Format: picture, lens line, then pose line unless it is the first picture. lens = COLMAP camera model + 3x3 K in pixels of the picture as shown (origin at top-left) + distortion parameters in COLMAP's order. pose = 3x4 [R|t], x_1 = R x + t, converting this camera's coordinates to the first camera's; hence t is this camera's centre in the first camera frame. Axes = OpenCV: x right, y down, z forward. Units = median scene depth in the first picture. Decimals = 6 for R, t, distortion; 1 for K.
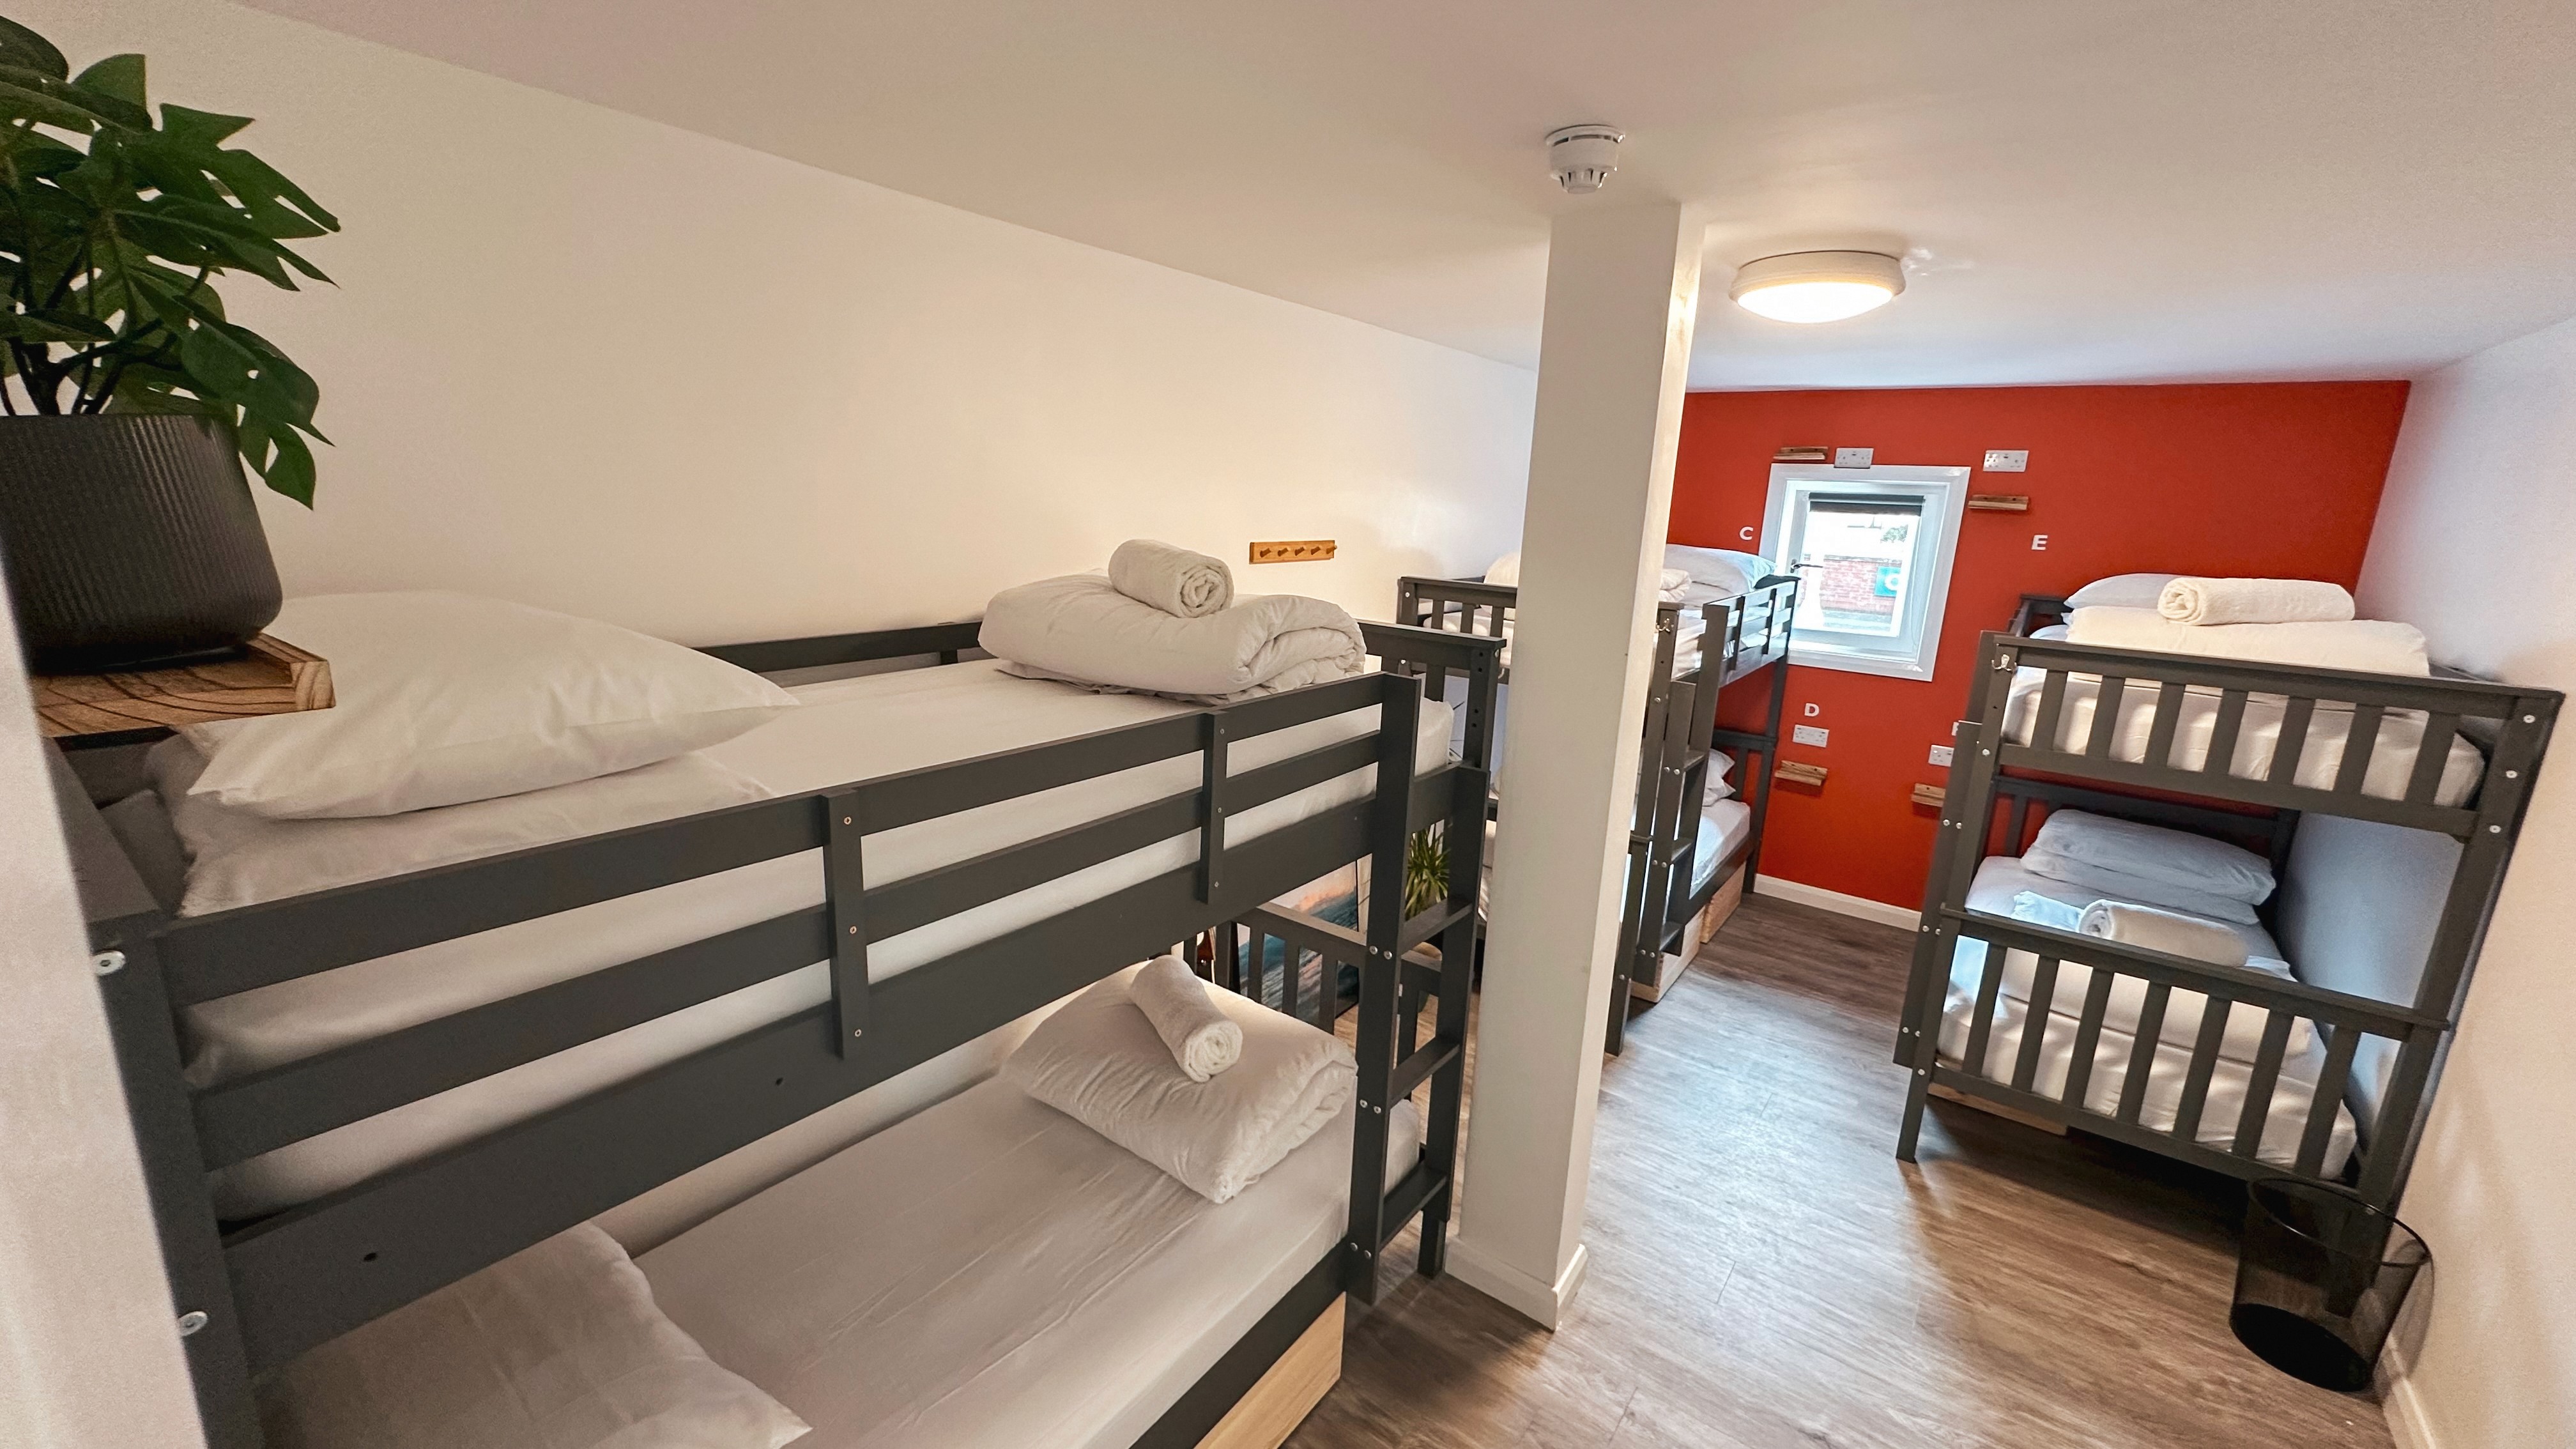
lens RADIAL K [[1031.5, 0, 1295.8], [0, 1031.5, 719.6], [0, 0, 1]] dist [-0.009582, 0.003264]
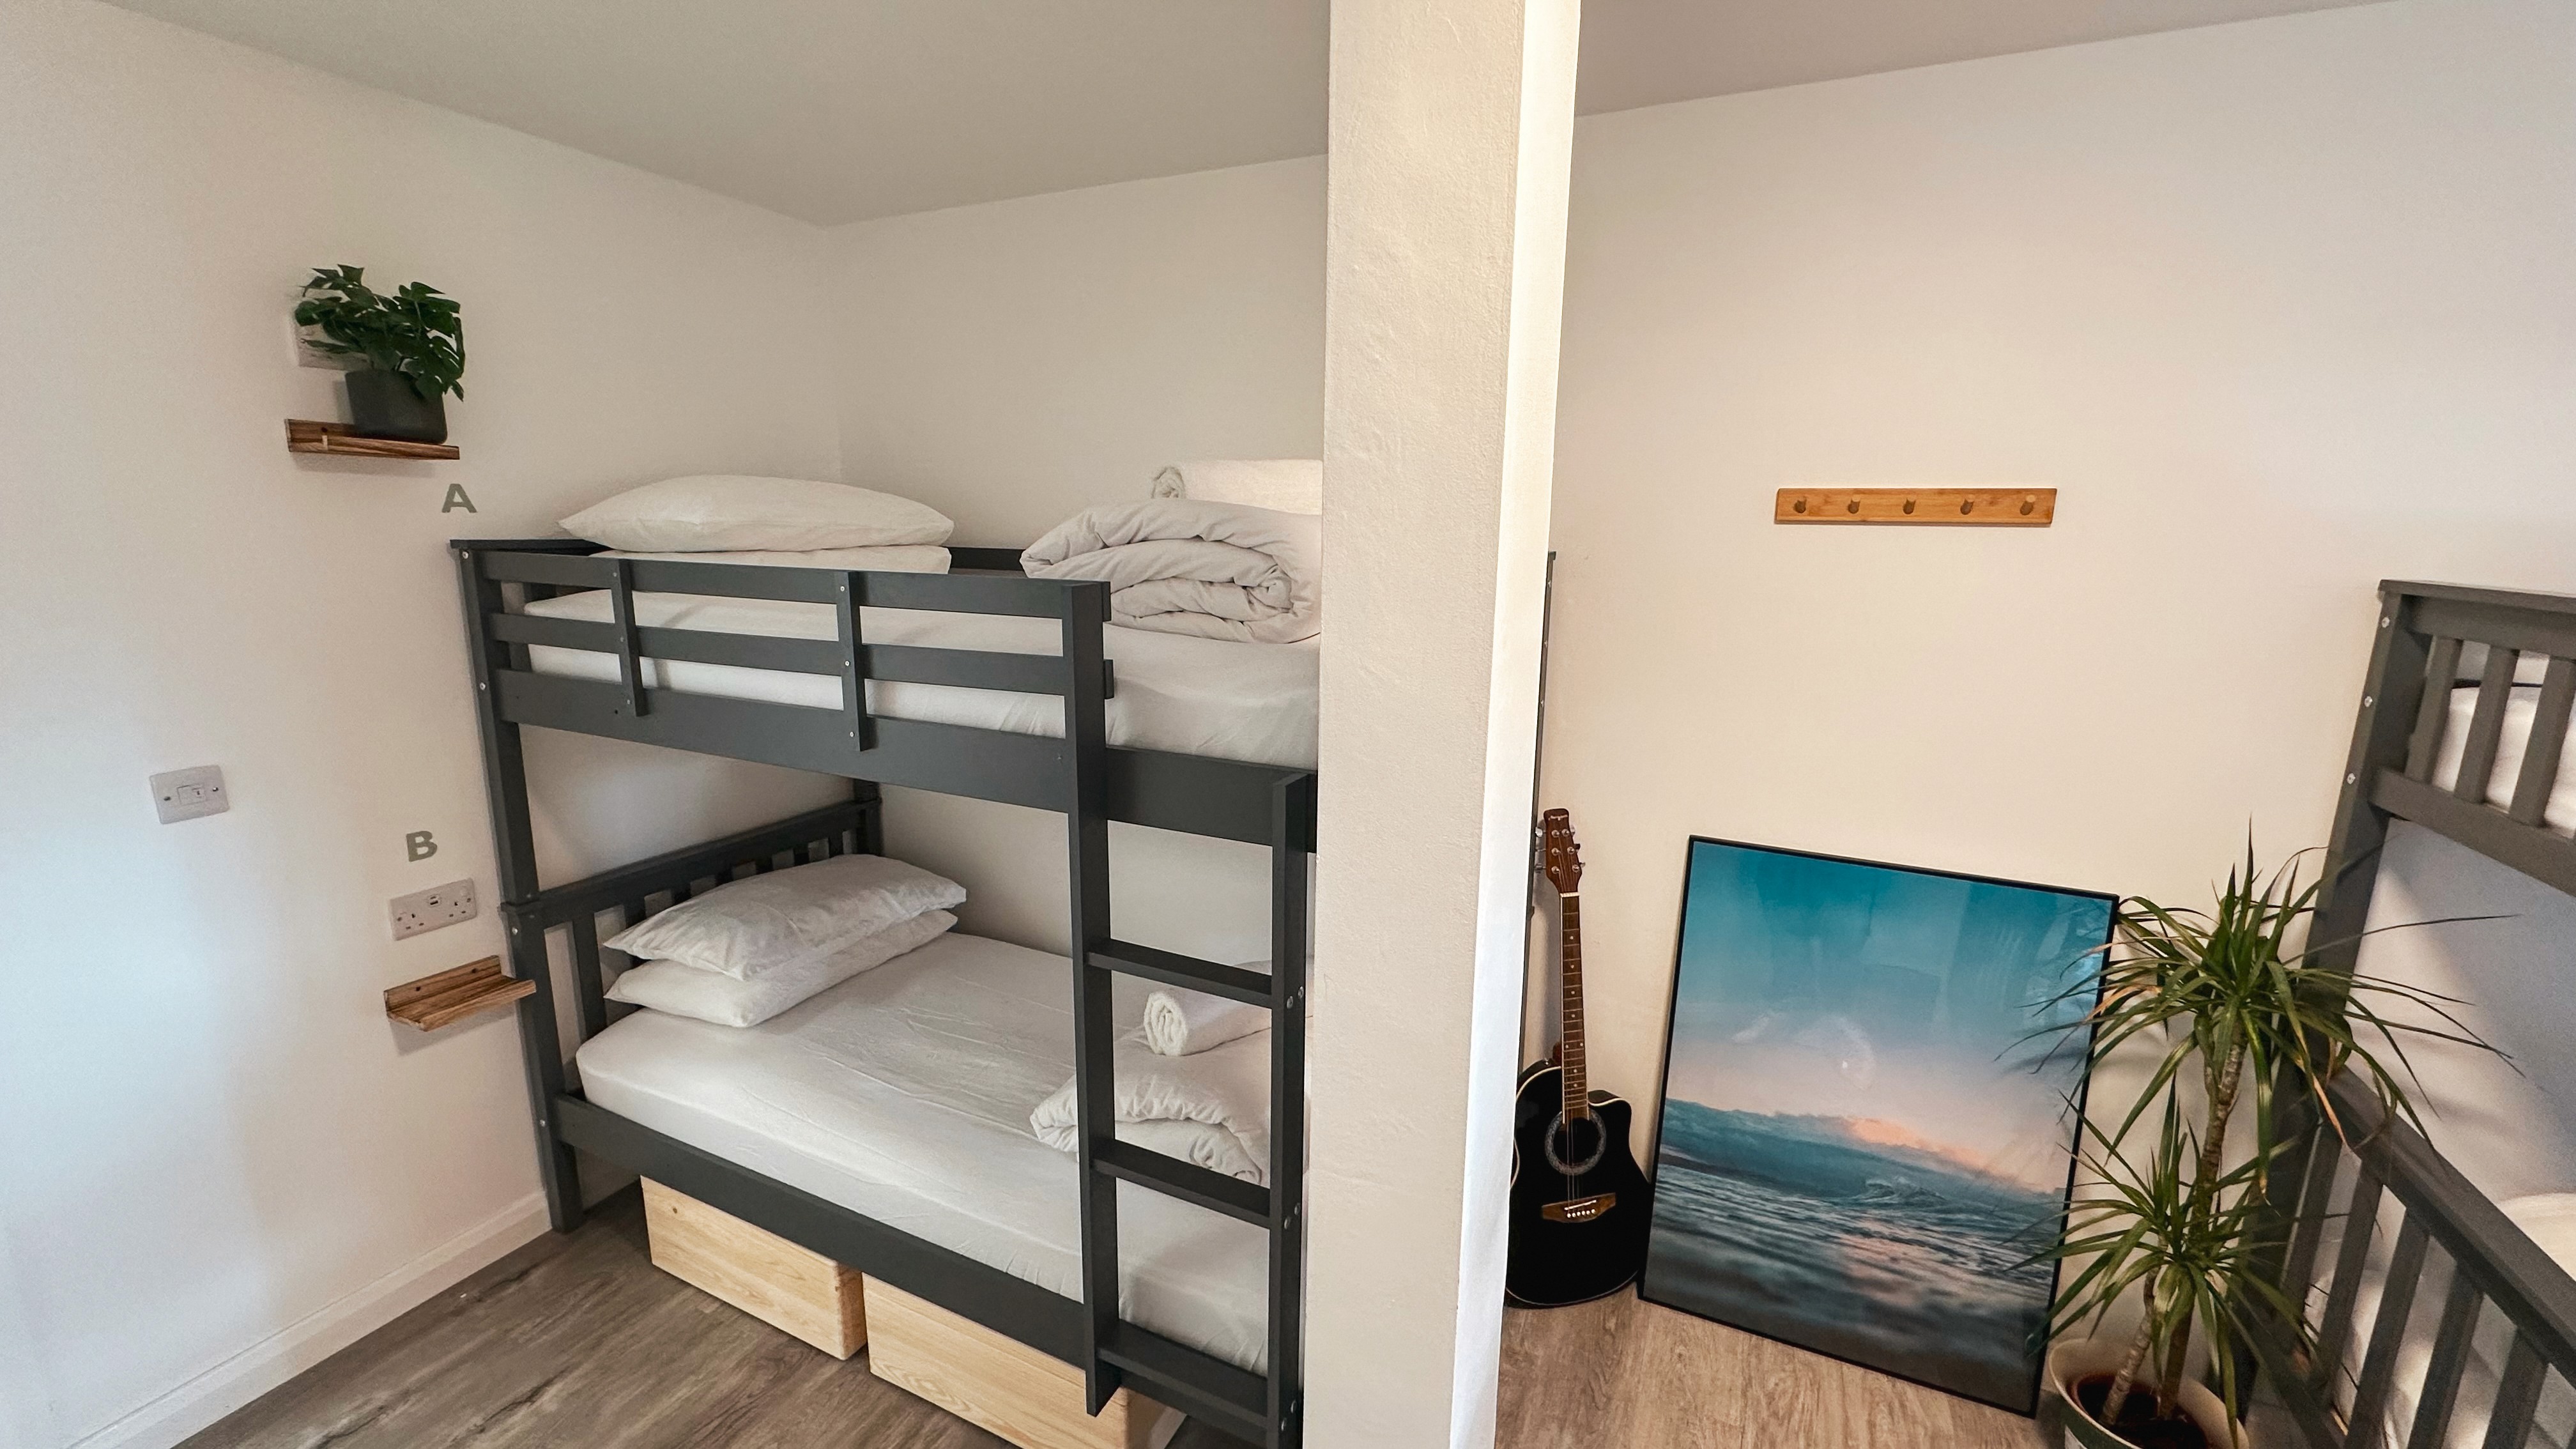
lens RADIAL K [[1031.5, 0, 1301.2], [0, 1031.5, 718.6], [0, 0, 1]] dist [-0.009582, 0.003264]
pose [[0.194722, 0.157838, -0.968076, 0.584106], [-0.217577, 0.969330, 0.114278, -0.048468], [0.956422, 0.188379, 0.223091, 0.664412]]
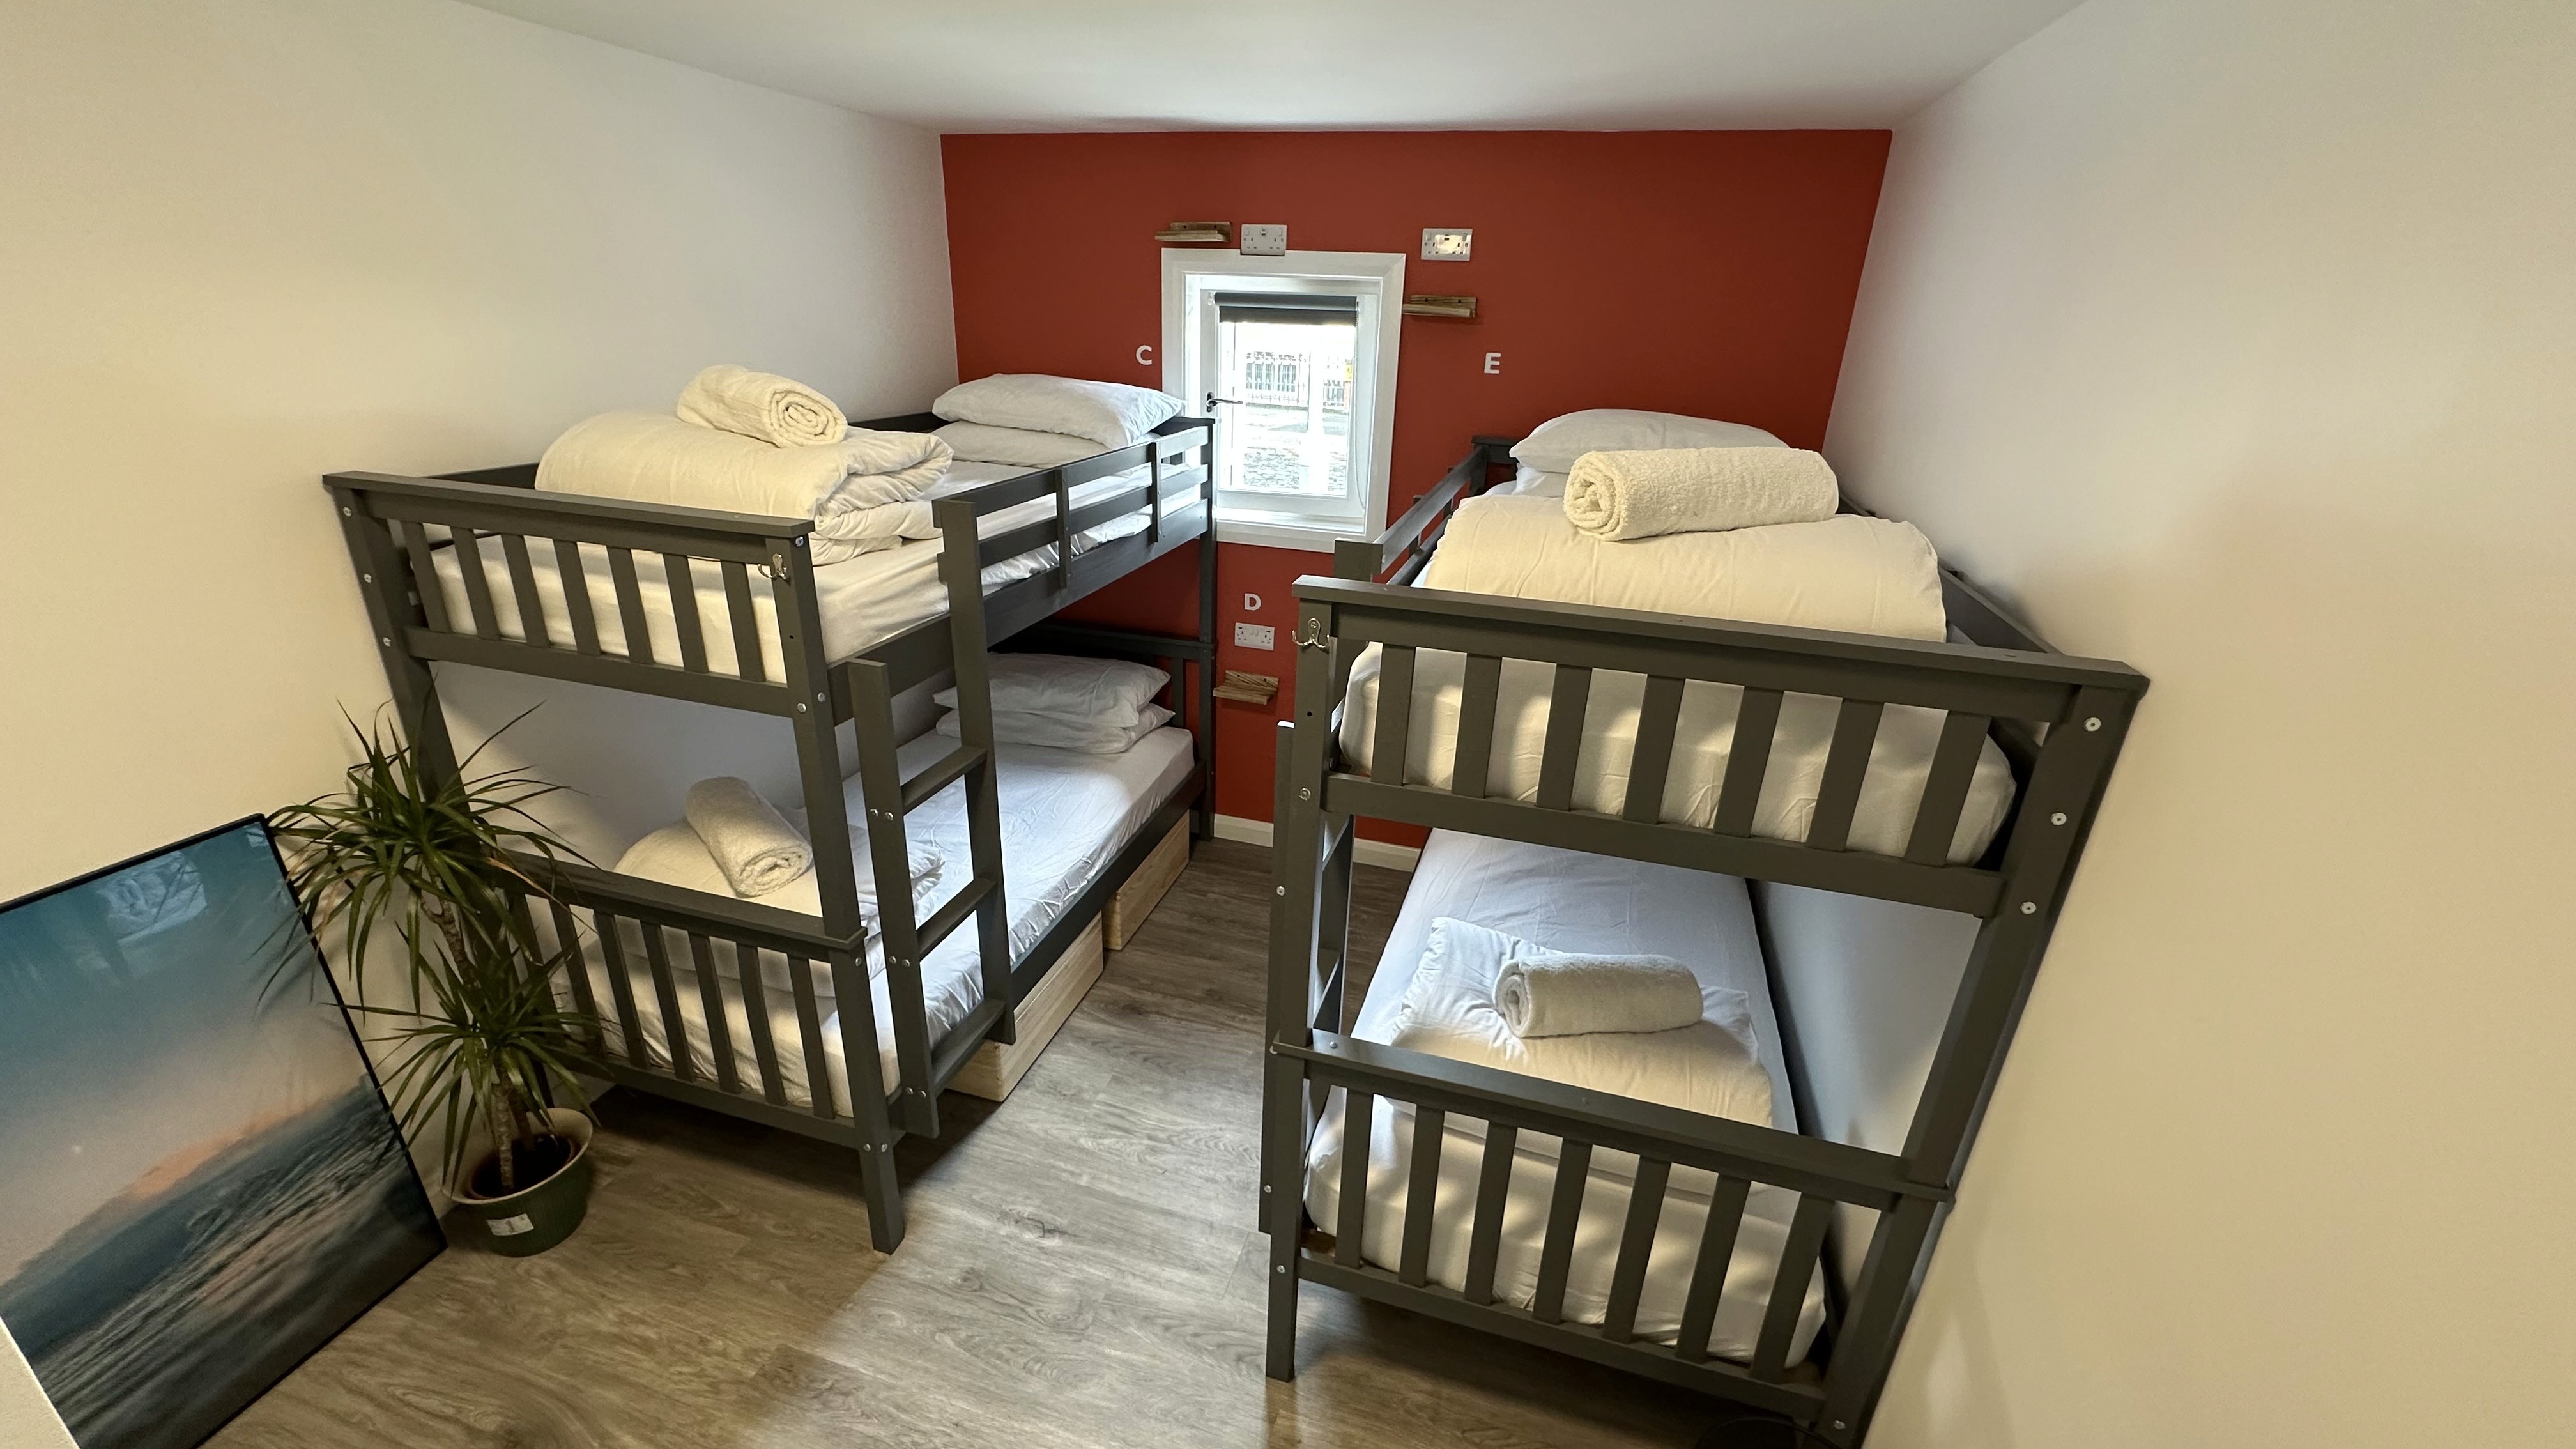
lens RADIAL K [[1031.5, 0, 1292.5], [0, 1031.5, 717.8], [0, 0, 1]] dist [-0.009582, 0.003264]
pose [[0.941344, -0.132801, 0.310219, 0.503896], [0.077960, 0.980022, 0.182970, -0.107441], [-0.328321, -0.148053, 0.932891, 0.500069]]
